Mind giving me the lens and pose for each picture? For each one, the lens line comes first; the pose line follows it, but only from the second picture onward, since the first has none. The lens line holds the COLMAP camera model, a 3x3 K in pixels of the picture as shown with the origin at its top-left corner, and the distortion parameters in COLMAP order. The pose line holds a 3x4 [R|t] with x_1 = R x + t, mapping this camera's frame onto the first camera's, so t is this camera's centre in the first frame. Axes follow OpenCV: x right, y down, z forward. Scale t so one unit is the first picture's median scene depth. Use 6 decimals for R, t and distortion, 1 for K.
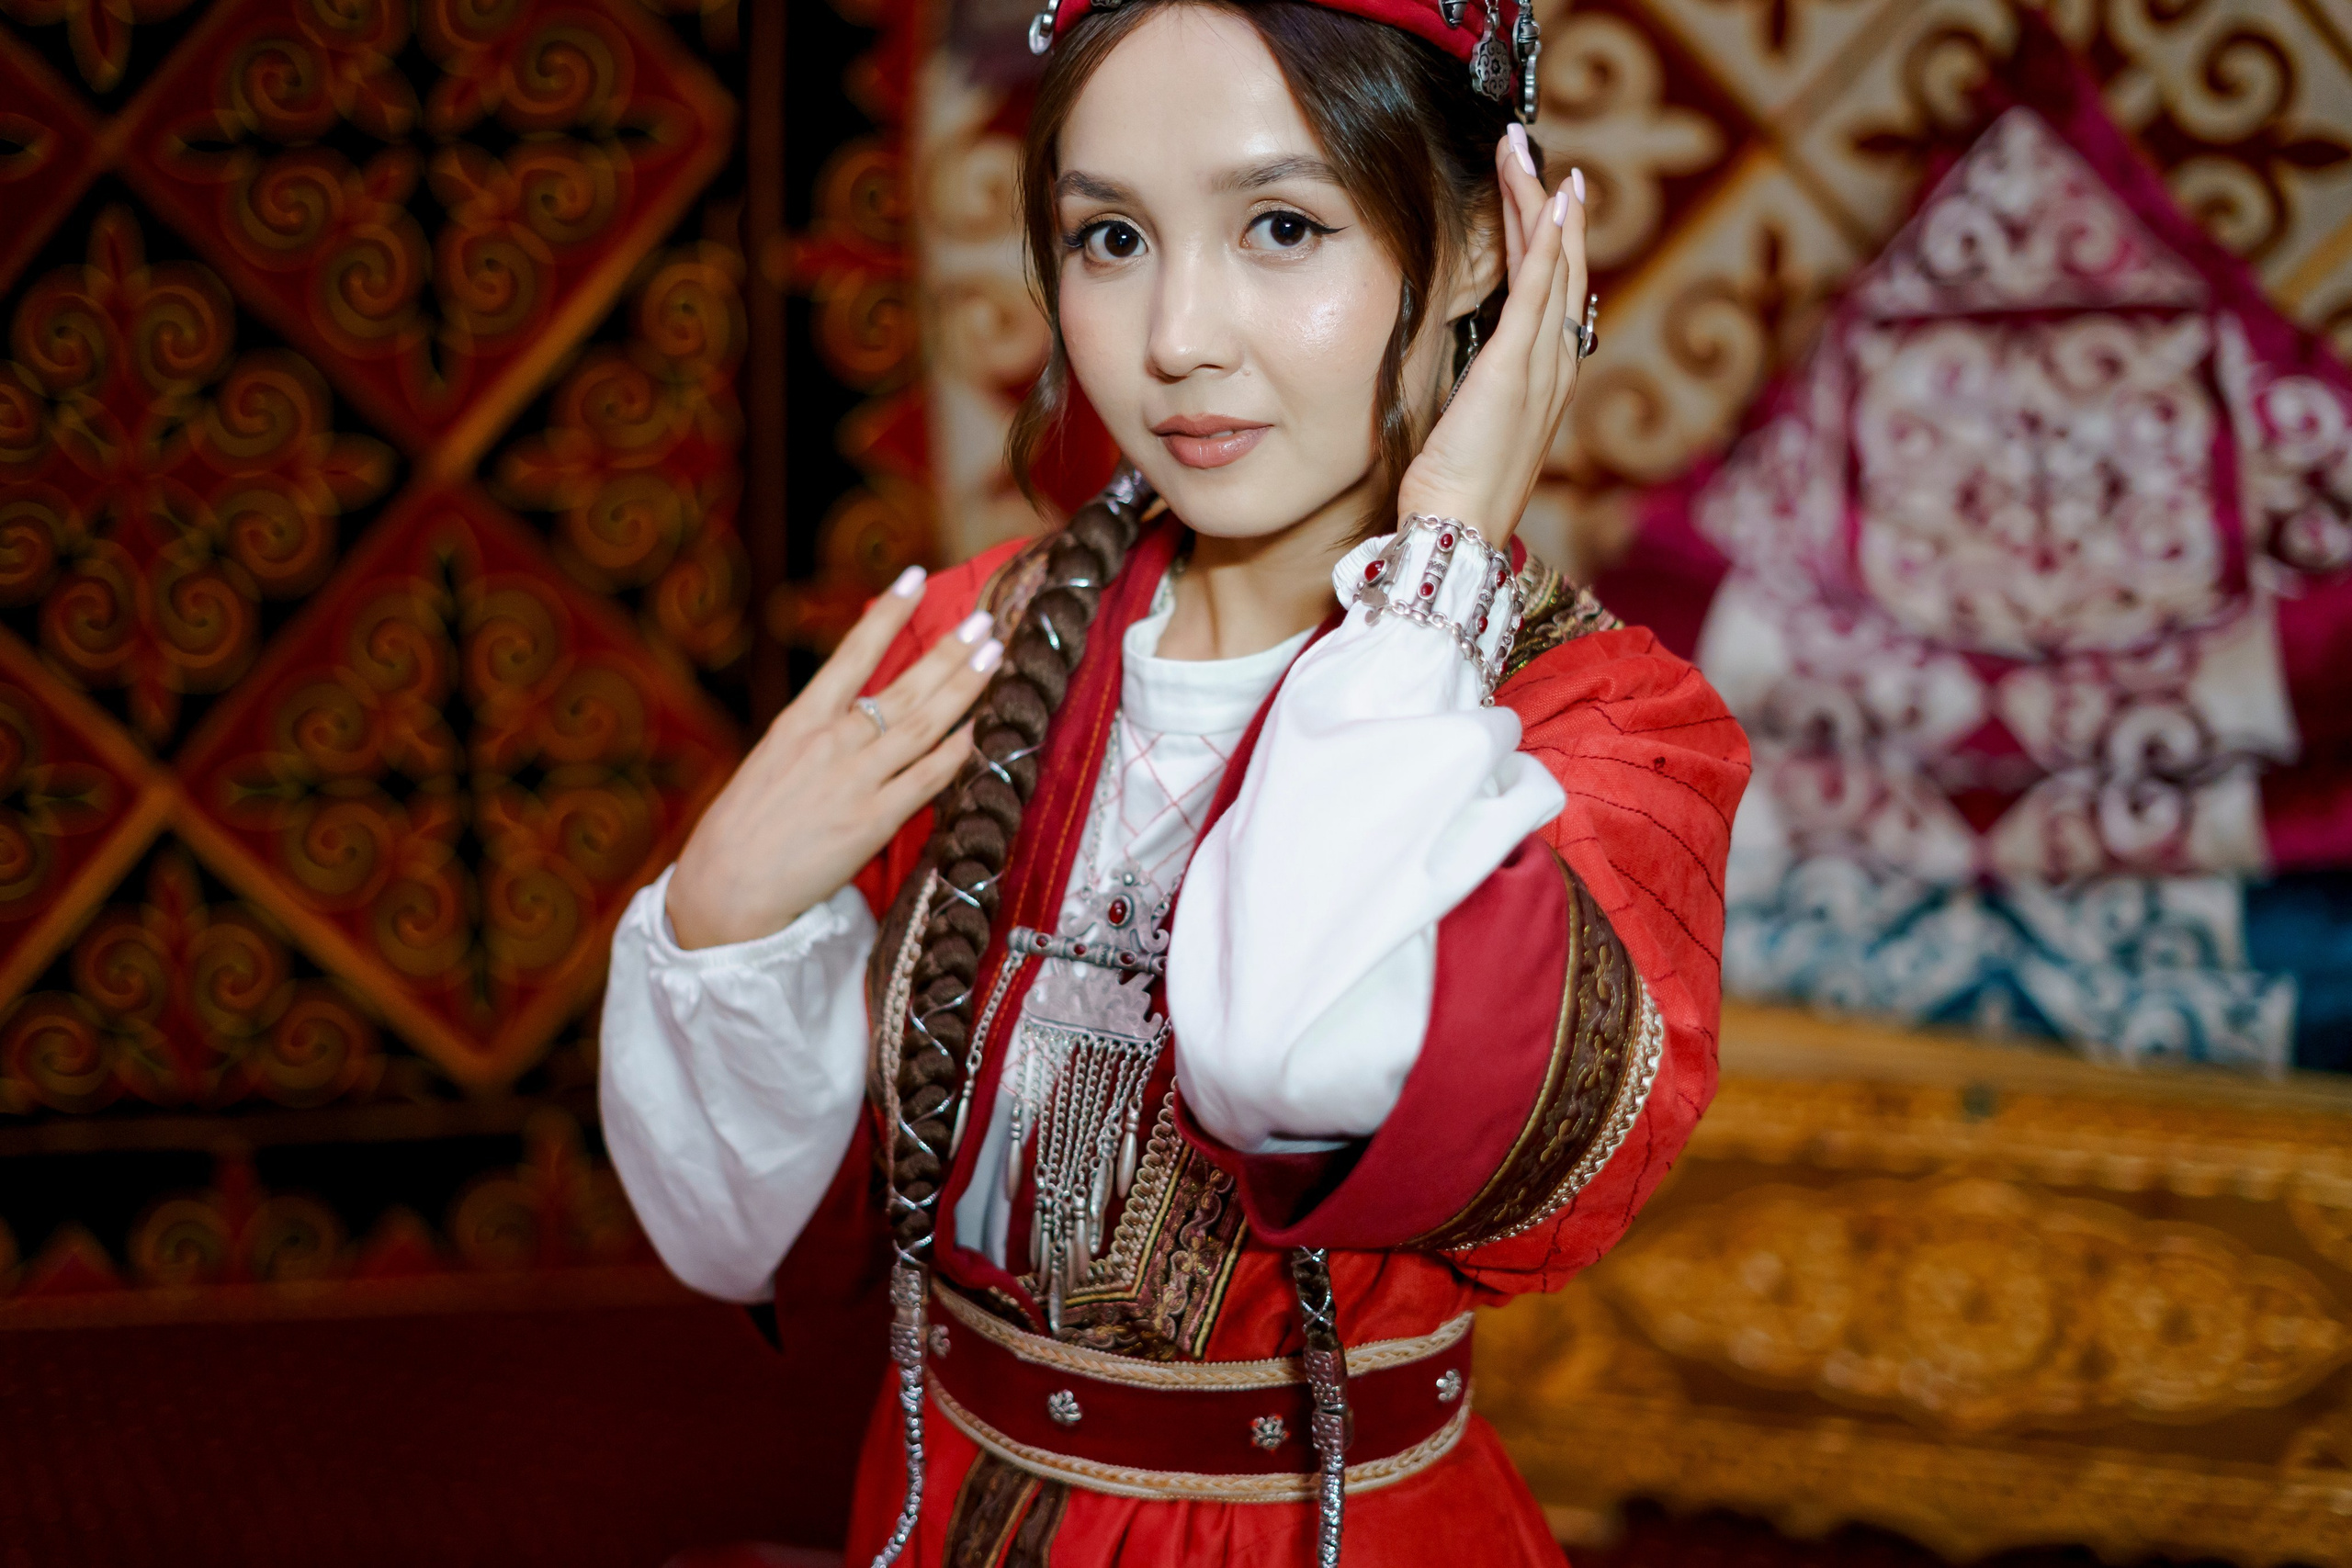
lens RADIAL K [[3535.3, 0, 1181.2], [0, 3535.3, 775.6], [0, 0, 1]] dist [-0.040668, 0.062128]
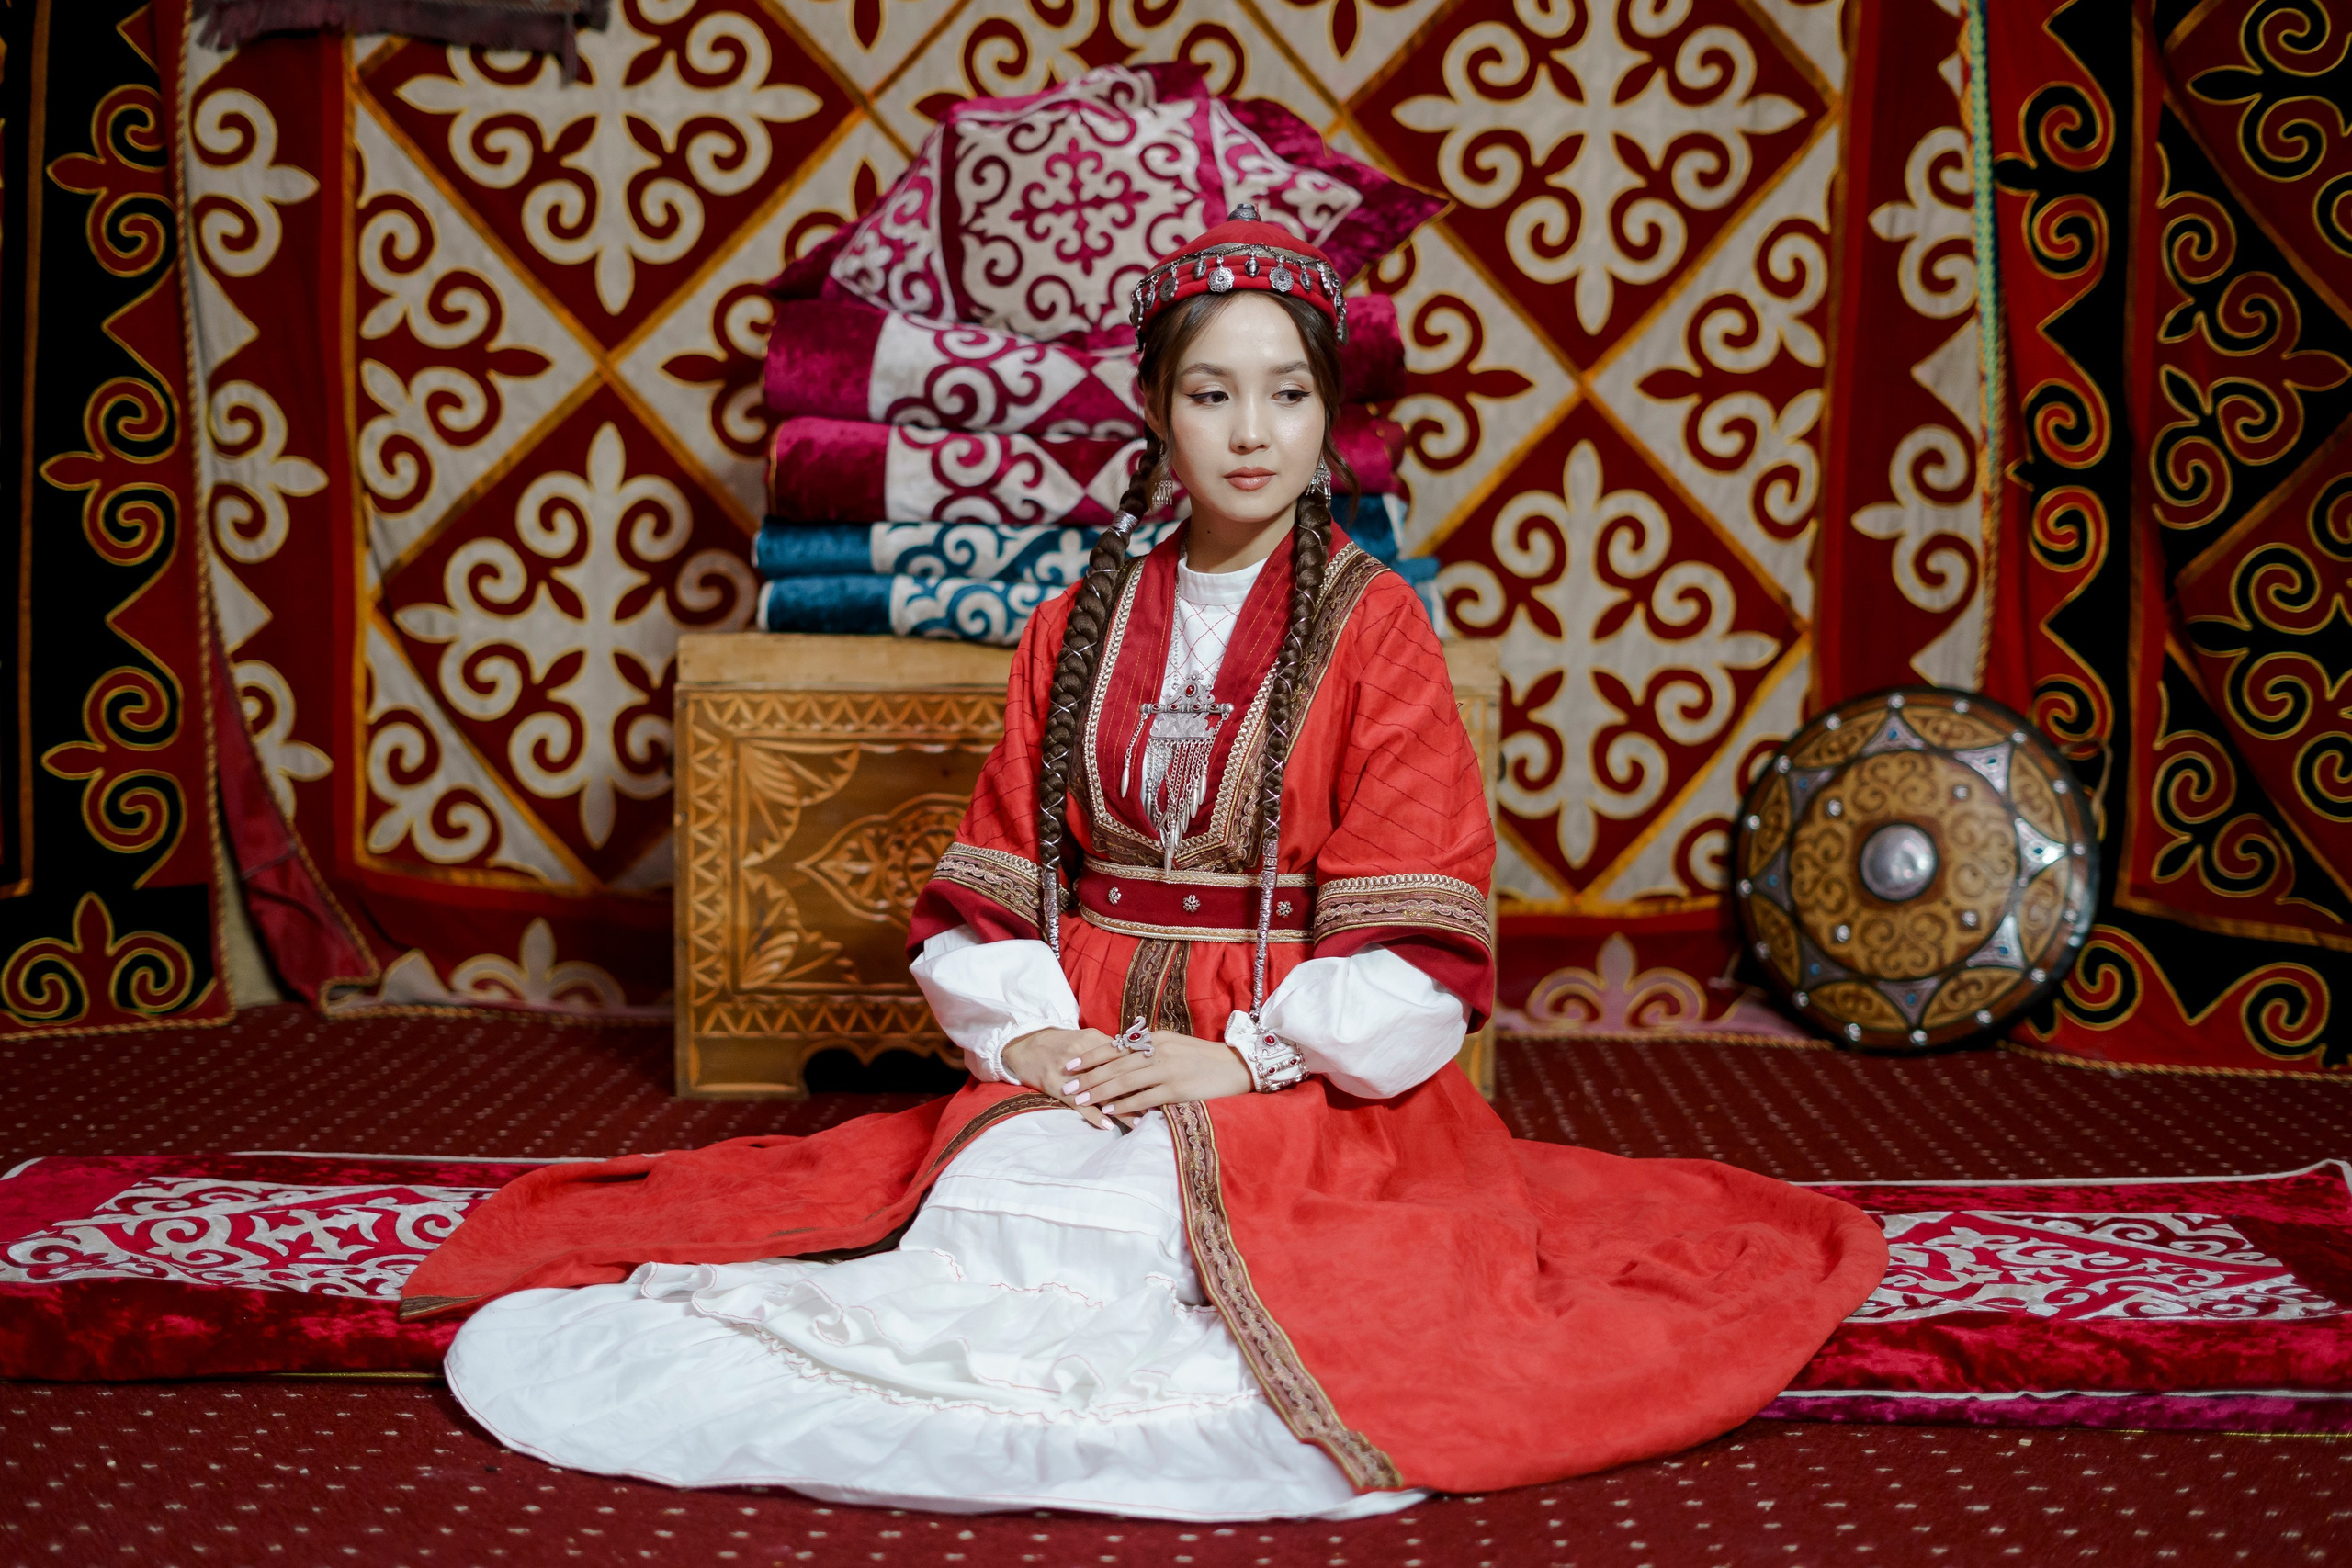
lens RADIAL K [[3481.8, 0, 1177.6], [0, 3481.8, 797.5], [0, 0, 1]] dist [-0.030117, -0.015674]
pose [[0.943959, 0.009420, 0.329928, -0.175233], [0.055649, 0.980740, -0.187221, 0.384629], [-0.325337, 0.195089, 0.925254, -0.218901]]
